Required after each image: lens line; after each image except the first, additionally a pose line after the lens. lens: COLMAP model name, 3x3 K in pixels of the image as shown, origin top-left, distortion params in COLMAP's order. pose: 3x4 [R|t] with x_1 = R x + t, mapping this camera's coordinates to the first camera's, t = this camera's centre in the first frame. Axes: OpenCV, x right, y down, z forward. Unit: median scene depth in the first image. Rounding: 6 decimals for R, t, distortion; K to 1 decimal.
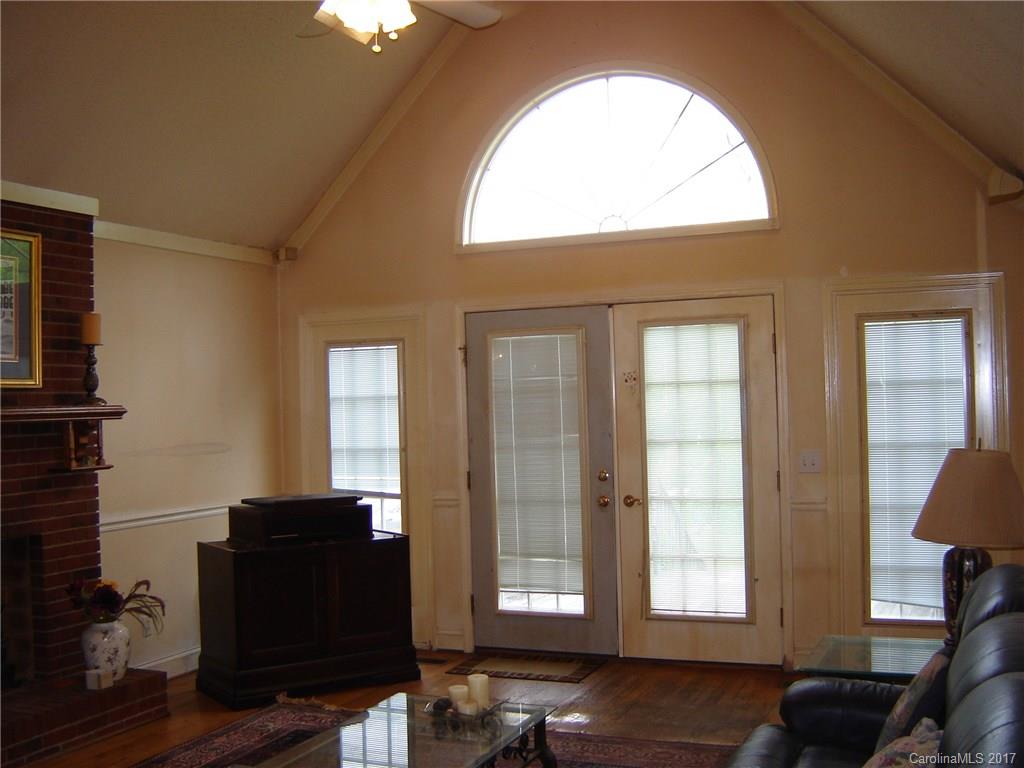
lens RADIAL K [[1152.0, 0, 512.0], [0, 1152.0, 384.0], [0, 0, 1]] dist [-0.109821, -0.041740]
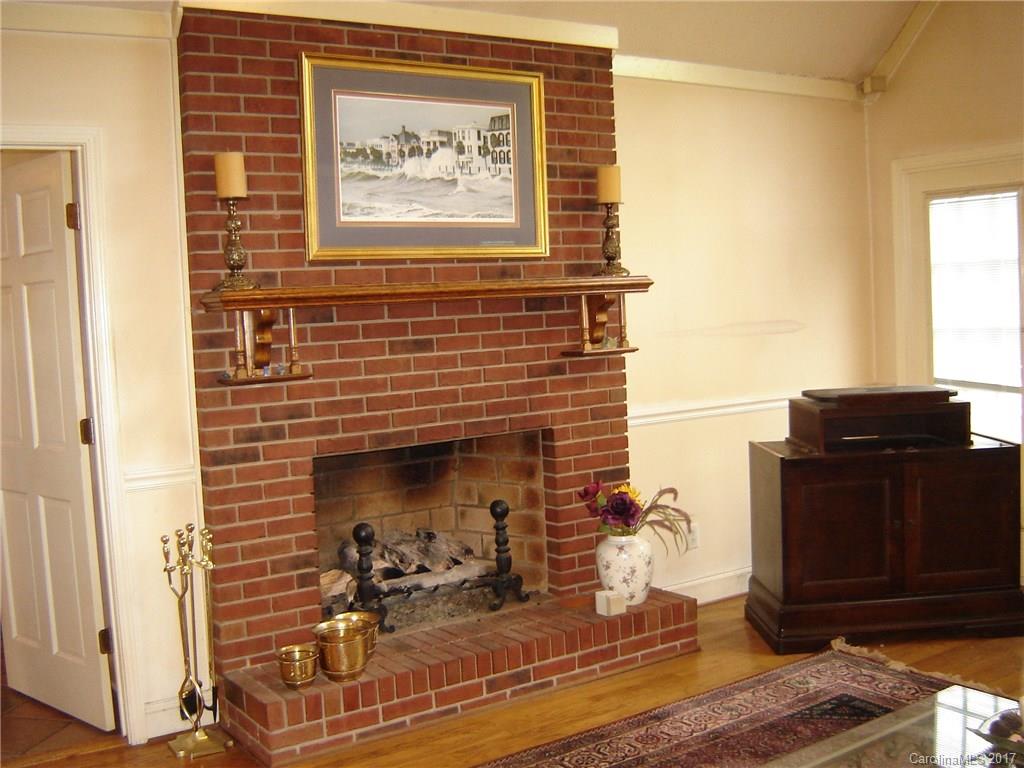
lens RADIAL K [[1138.5, 0, 512.0], [0, 1138.5, 384.0], [0, 0, 1]] dist [-0.133824, -0.002649]
pose [[0.838372, 0.027228, -0.544419, 0.025924], [0.031080, 0.994739, 0.097612, 0.013994], [0.544212, -0.098756, 0.833115, 0.256447]]
